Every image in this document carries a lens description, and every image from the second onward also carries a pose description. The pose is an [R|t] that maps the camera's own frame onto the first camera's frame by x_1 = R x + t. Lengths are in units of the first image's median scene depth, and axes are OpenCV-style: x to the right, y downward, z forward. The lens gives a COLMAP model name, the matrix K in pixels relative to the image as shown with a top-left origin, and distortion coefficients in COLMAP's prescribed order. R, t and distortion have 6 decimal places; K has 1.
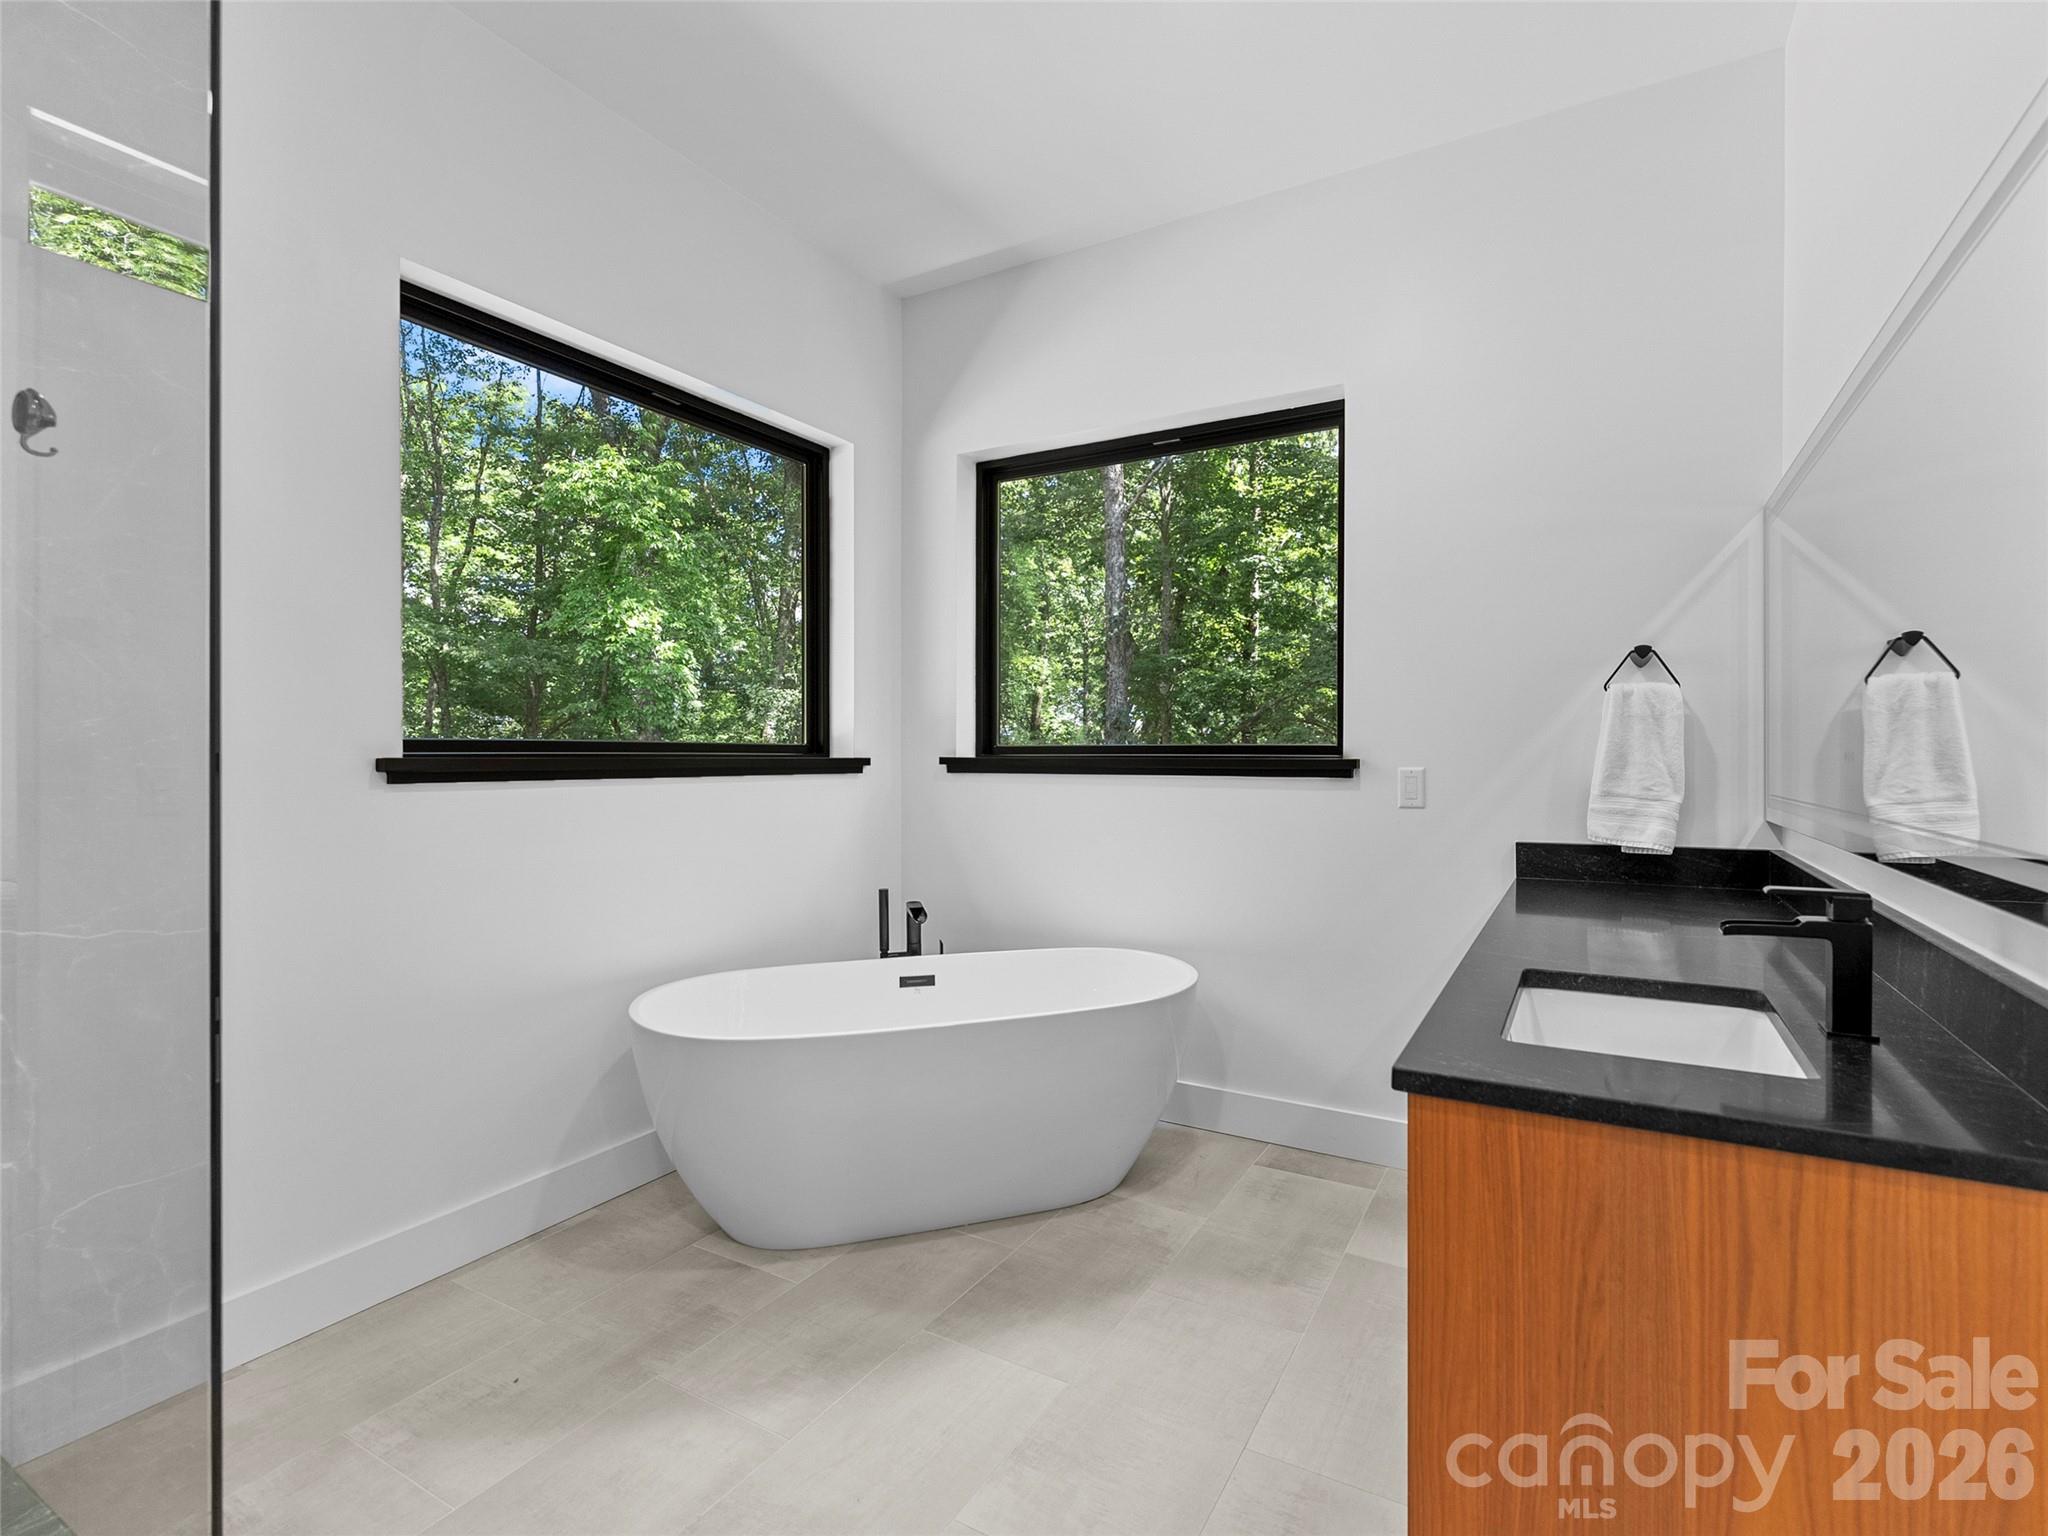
lens RADIAL K [[997.9, 0, 1029.9], [0, 997.9, 750.8], [0, 0, 1]] dist [-0.005415, -0.001034]
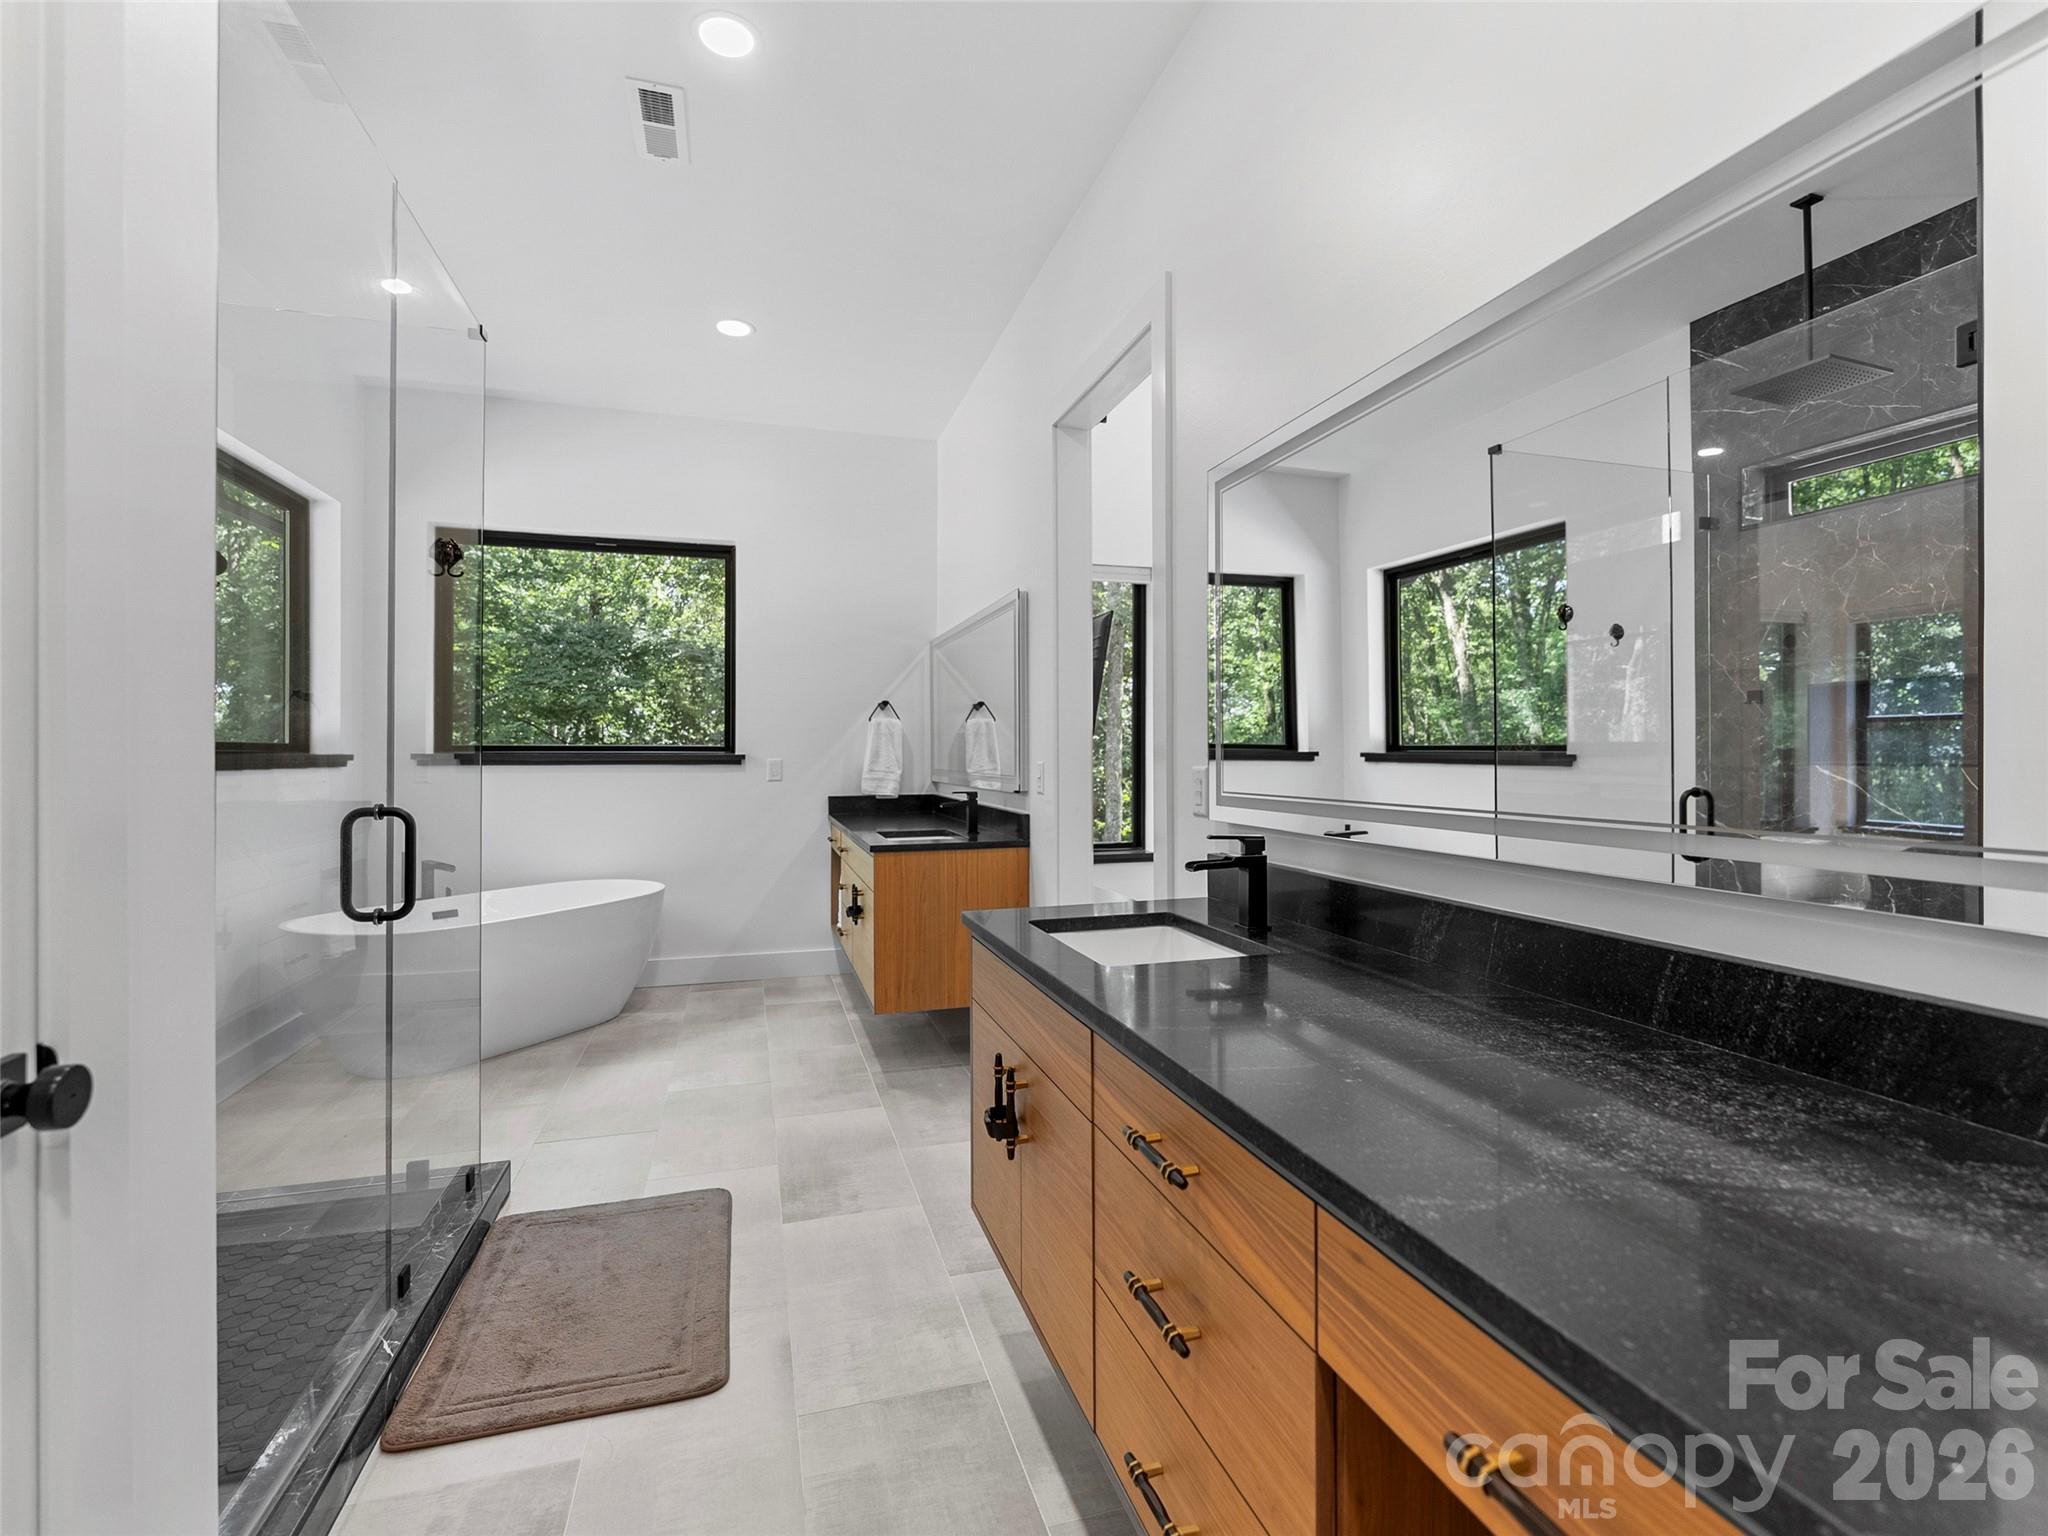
lens RADIAL K [[938.5, 0, 1026.0], [0, 938.5, 755.7], [0, 0, 1]] dist [0.001570, 0.000334]
pose [[0.703810, -0.000130, 0.710388, -0.609971], [-0.000687, 0.999999, 0.000864, 0.010886], [-0.710387, -0.001096, 0.703810, -0.639199]]
